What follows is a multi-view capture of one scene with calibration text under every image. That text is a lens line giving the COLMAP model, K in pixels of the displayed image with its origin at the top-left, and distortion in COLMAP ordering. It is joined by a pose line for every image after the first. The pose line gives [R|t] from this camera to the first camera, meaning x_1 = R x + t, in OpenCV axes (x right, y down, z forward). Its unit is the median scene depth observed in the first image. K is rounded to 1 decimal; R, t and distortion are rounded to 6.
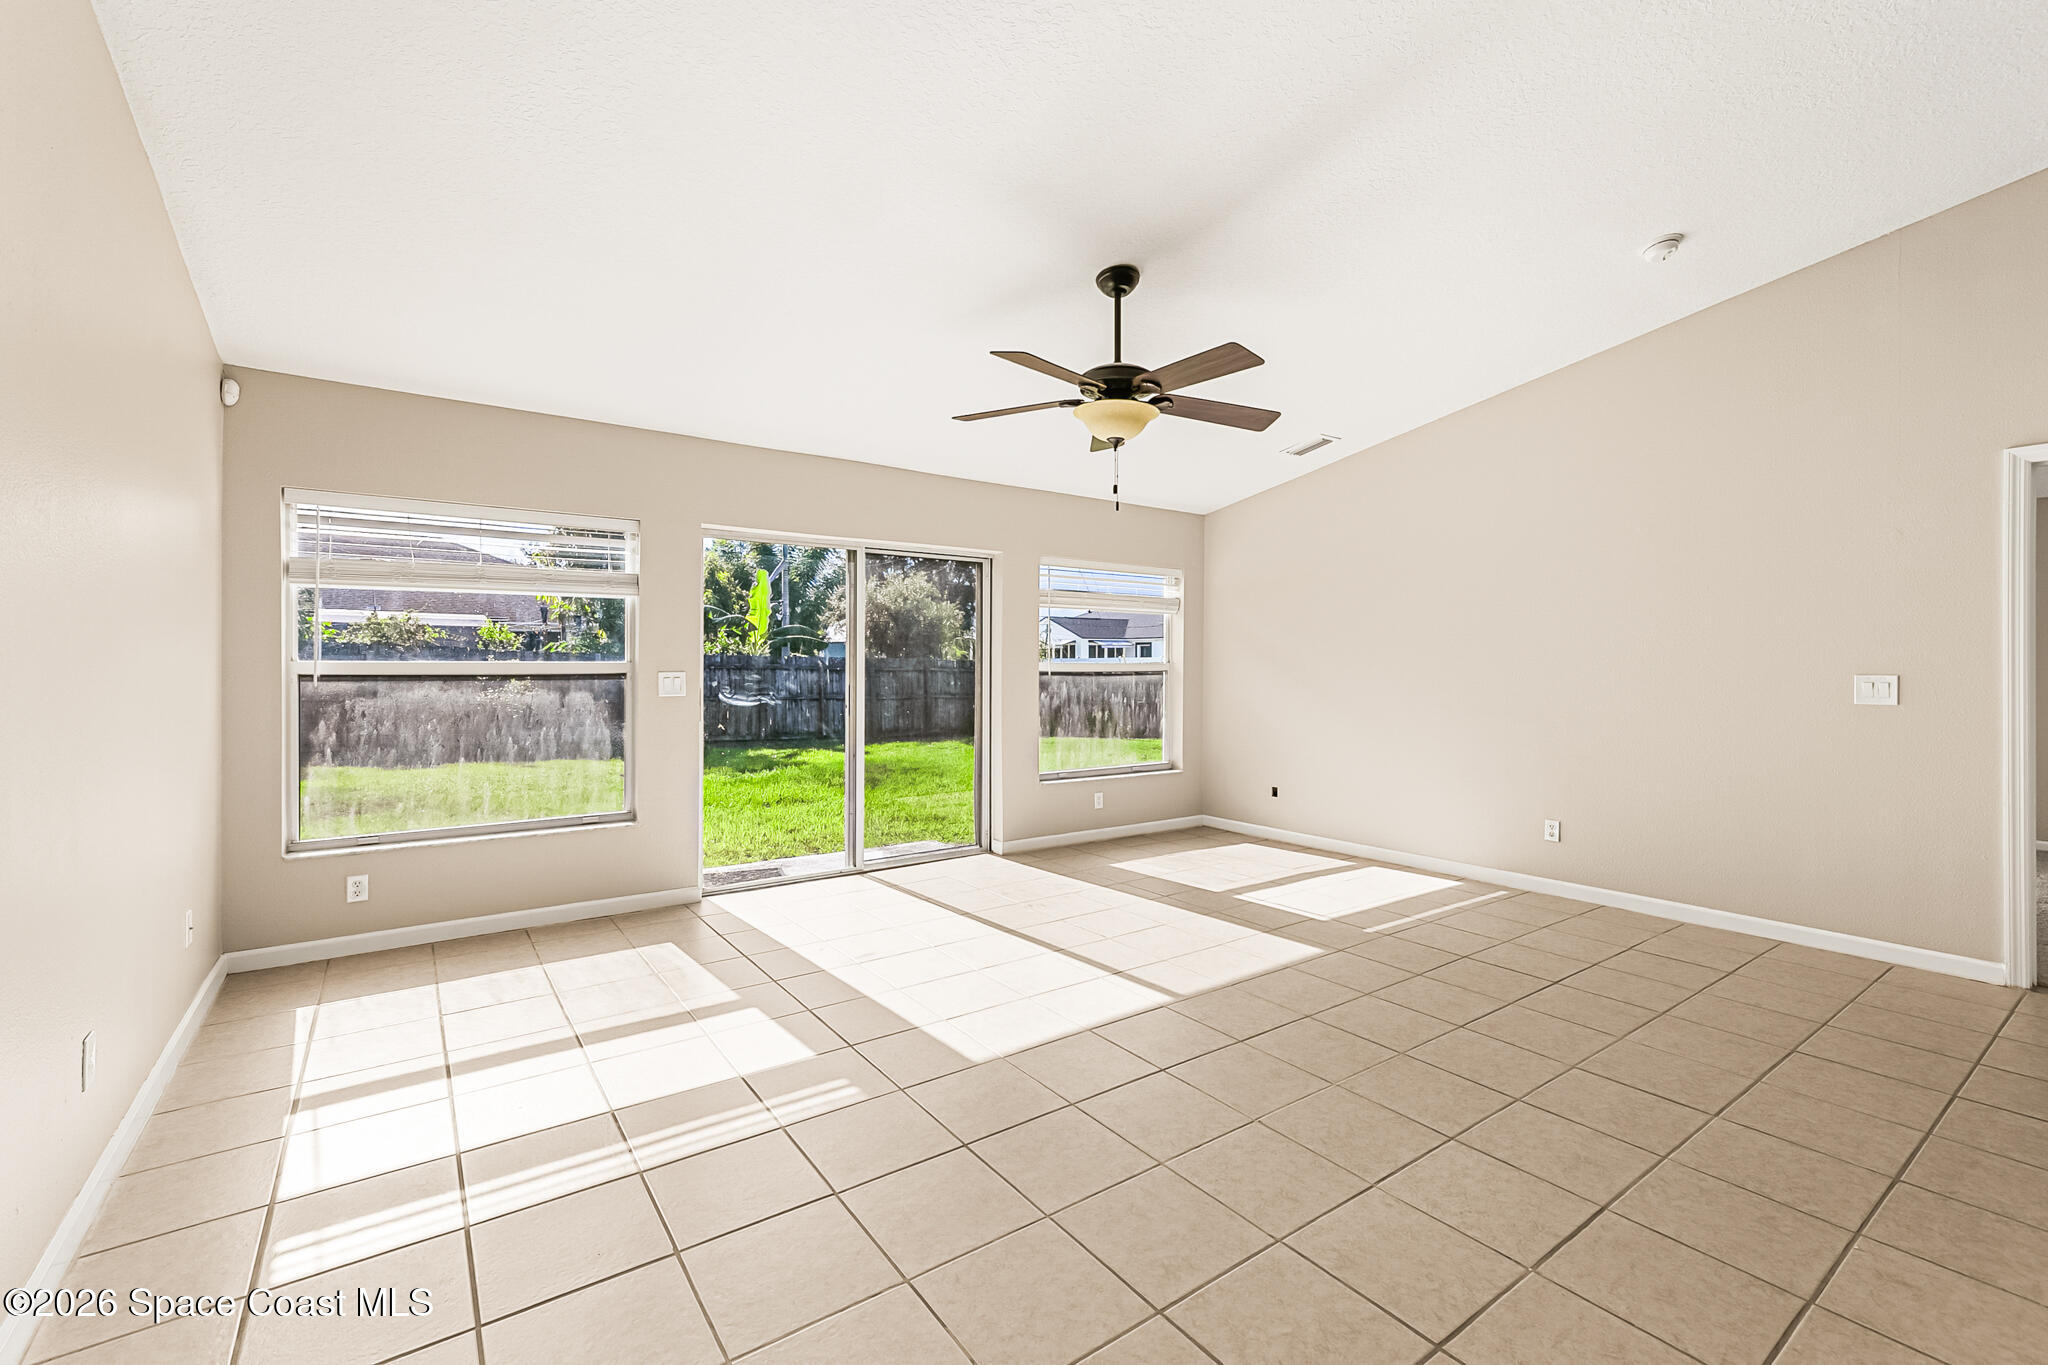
lens RADIAL K [[855.0, 0, 983.8], [0, 855.0, 657.8], [0, 0, 1]] dist [0.007720, 0.000935]
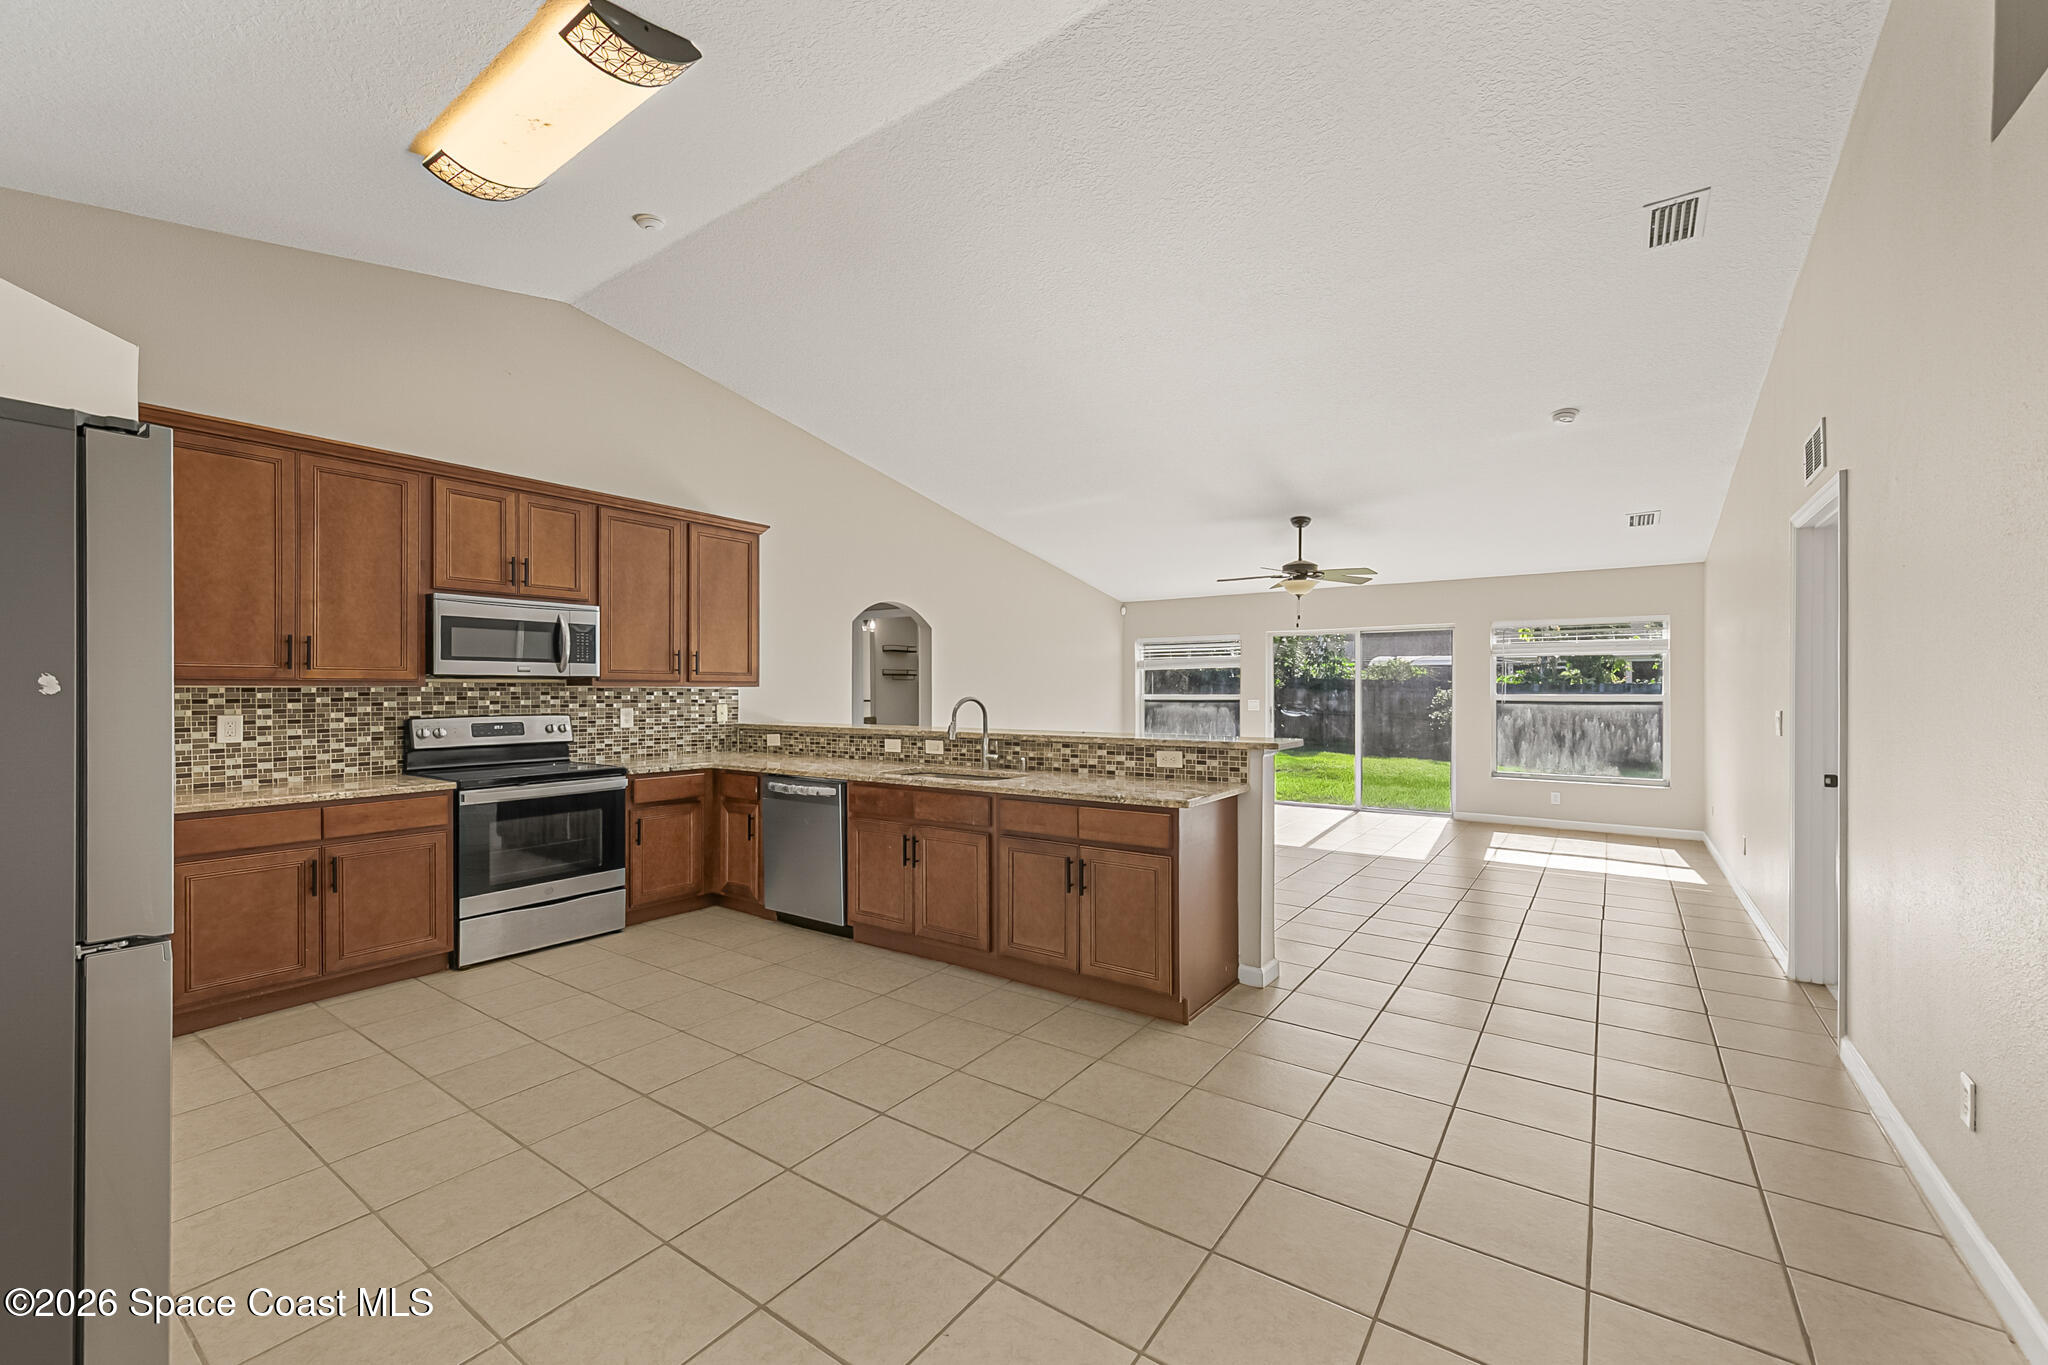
lens RADIAL K [[829.6, 0, 1072.9], [0, 829.6, 689.0], [0, 0, 1]] dist [0.024721, -0.004288]
pose [[0.361406, -0.004083, -0.932400, 1.421952], [0.010925, 0.999940, -0.000144, -0.014864], [0.932344, -0.010134, 0.361429, -0.221830]]
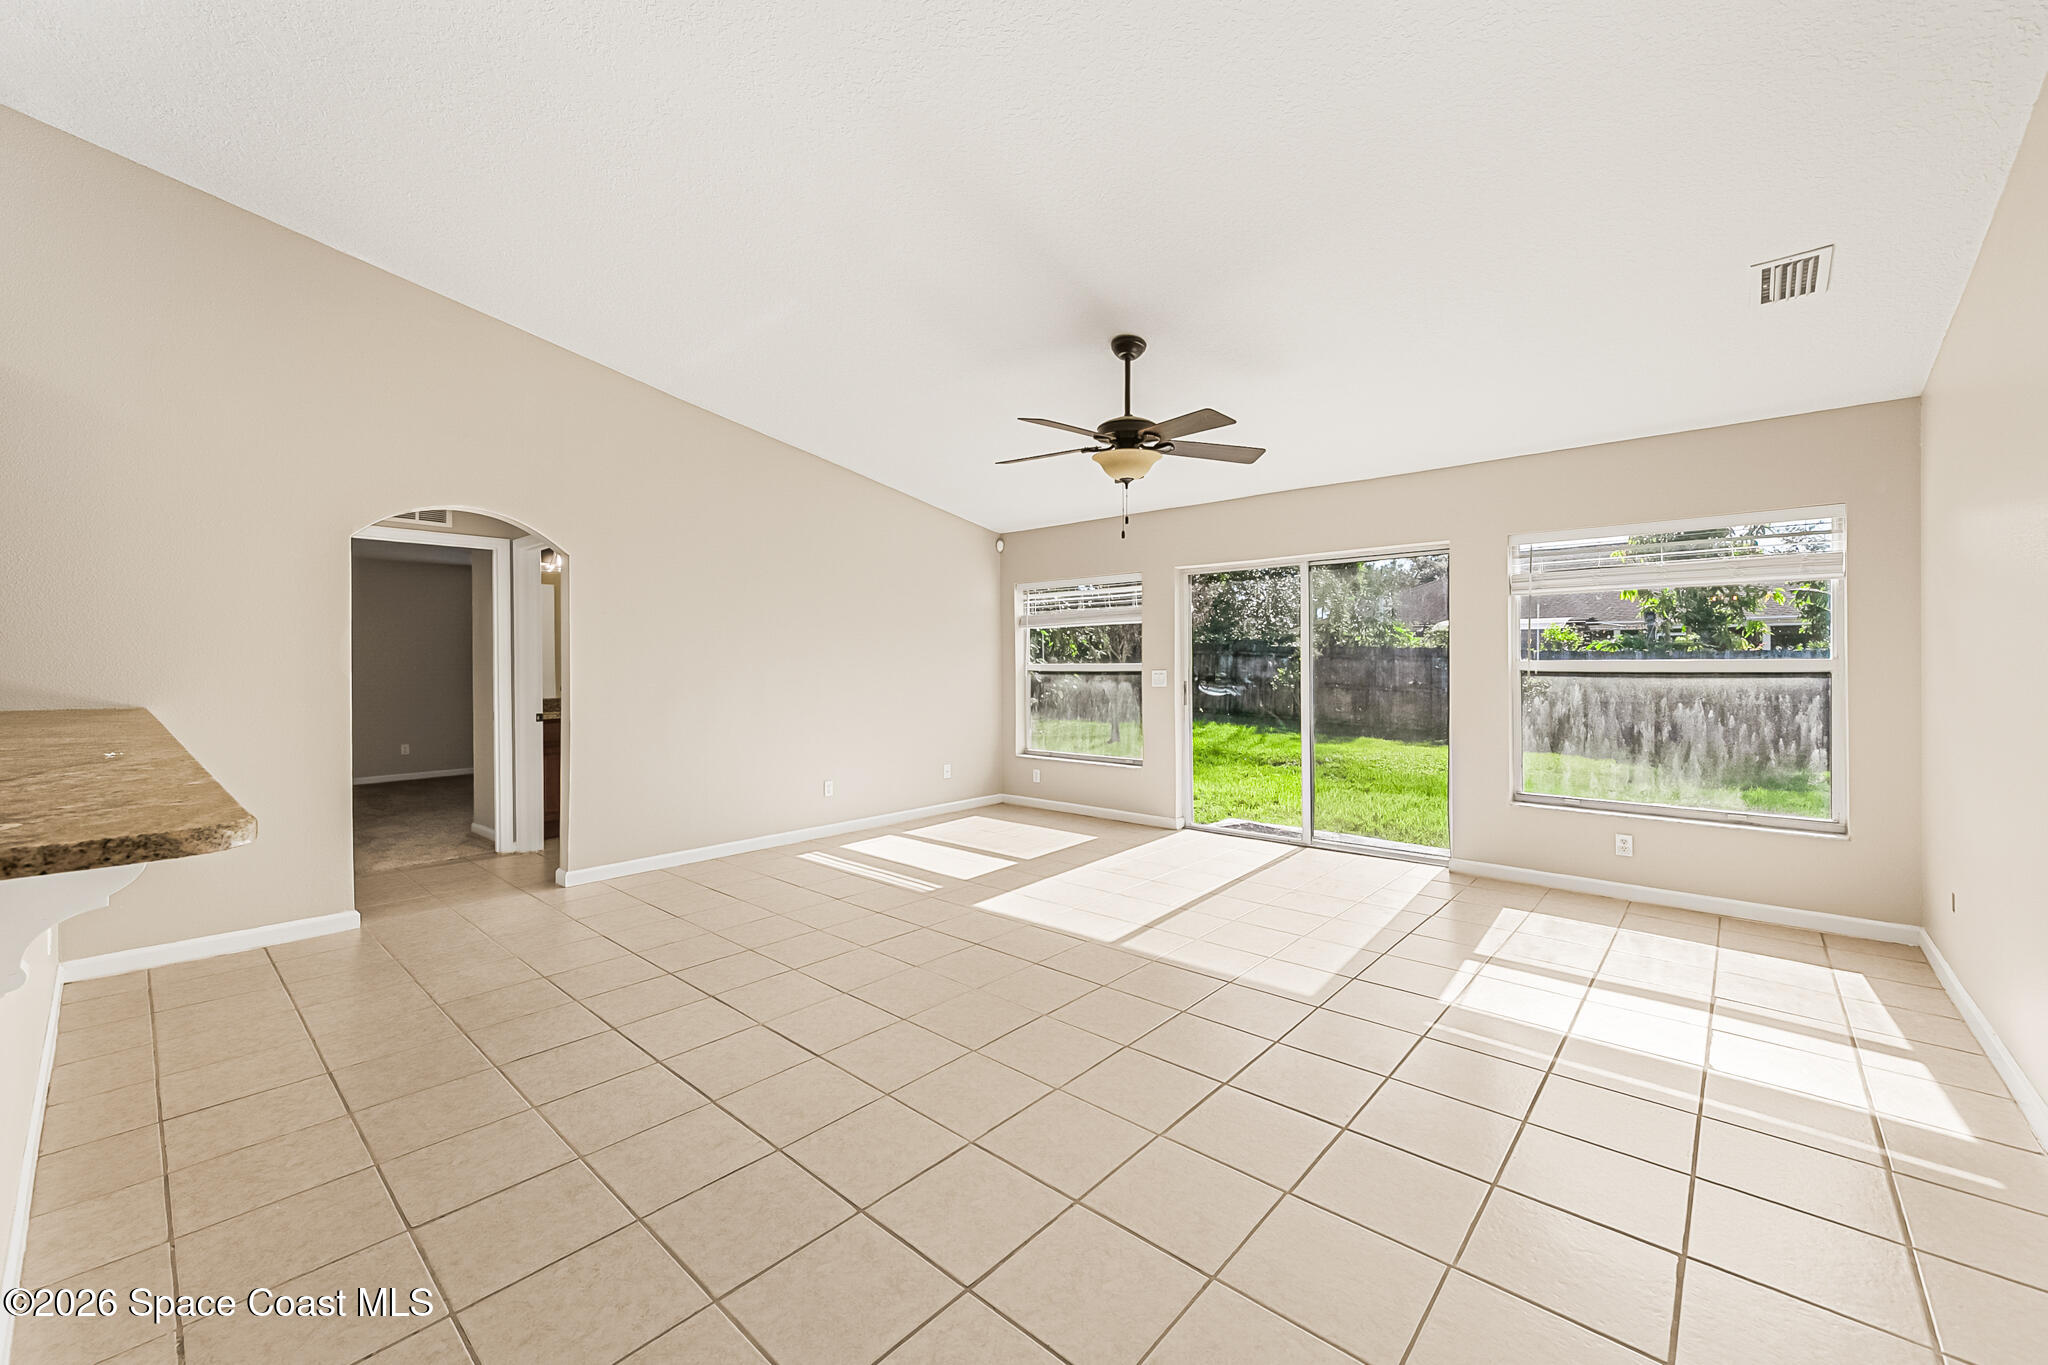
lens RADIAL K [[829.6, 0, 1095.9], [0, 829.6, 655.8], [0, 0, 1]] dist [0.024721, -0.004288]
pose [[0.278135, -0.012448, -0.960461, 0.941350], [0.011776, 0.999885, -0.009548, 0.004062], [0.960470, -0.008654, 0.278249, 0.466112]]
